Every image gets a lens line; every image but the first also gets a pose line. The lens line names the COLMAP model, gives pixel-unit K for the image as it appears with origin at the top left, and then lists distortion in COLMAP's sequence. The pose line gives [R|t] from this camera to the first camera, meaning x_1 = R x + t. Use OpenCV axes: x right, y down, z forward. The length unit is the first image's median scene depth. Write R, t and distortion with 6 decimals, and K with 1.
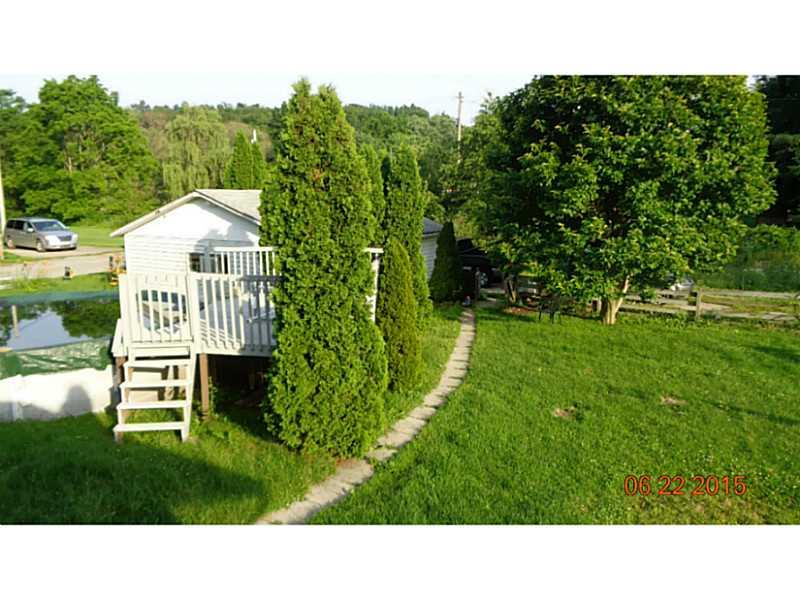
lens RADIAL K [[600.9, 0, 400.2], [0, 600.9, 299.5], [0, 0, 1]] dist [-0.003332, 0.002954]
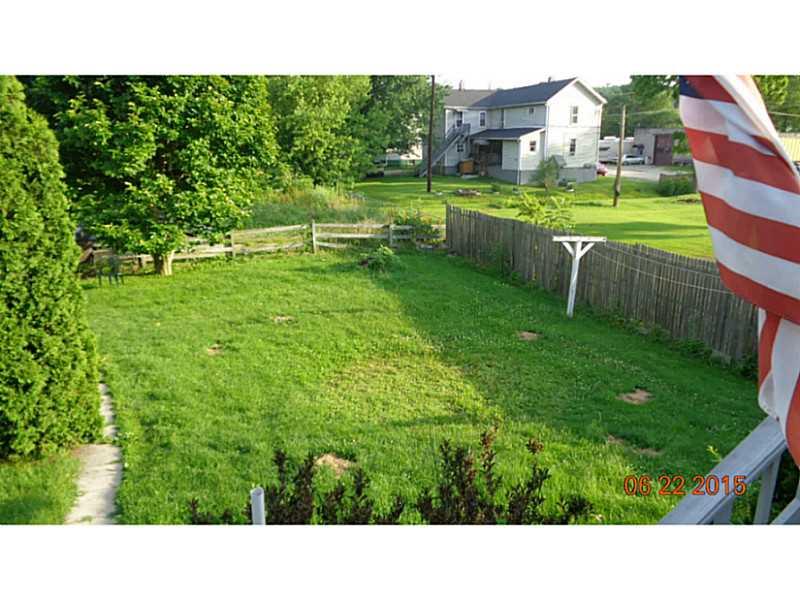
lens RADIAL K [[600.9, 0, 398.1], [0, 600.9, 299.7], [0, 0, 1]] dist [-0.003332, 0.002954]
pose [[0.627946, -0.212531, 0.748675, -0.251349], [0.156905, 0.976809, 0.145690, -0.010334], [-0.762276, 0.025986, 0.646731, 0.008019]]
